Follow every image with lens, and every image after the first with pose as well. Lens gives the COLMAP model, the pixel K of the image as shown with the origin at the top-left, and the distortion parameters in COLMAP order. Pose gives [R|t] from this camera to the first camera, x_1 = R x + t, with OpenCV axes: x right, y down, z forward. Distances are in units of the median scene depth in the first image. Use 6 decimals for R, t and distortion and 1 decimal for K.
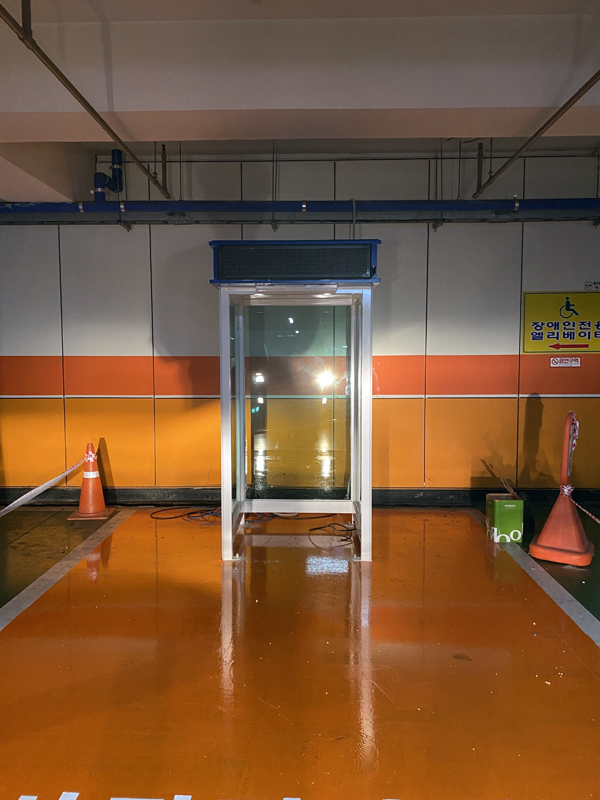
lens RADIAL K [[609.6, 0, 289.5], [0, 609.6, 397.1], [0, 0, 1]] dist [0.046548, -0.045552]
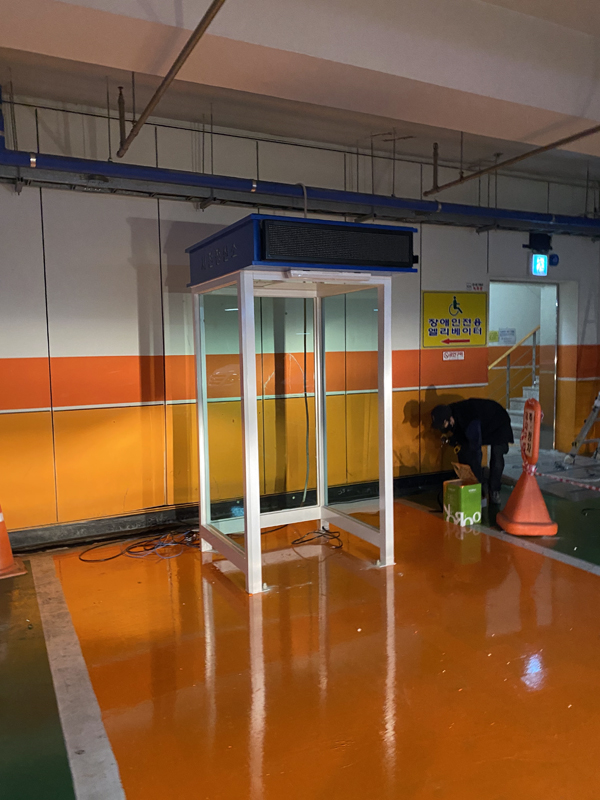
lens RADIAL K [[609.6, 0, 291.4], [0, 609.6, 404.7], [0, 0, 1]] dist [0.046548, -0.045552]
pose [[0.885096, -0.056067, 0.462018, -0.324974], [0.051538, 0.998419, 0.022429, -0.008816], [-0.462545, 0.003960, 0.886587, 0.163625]]
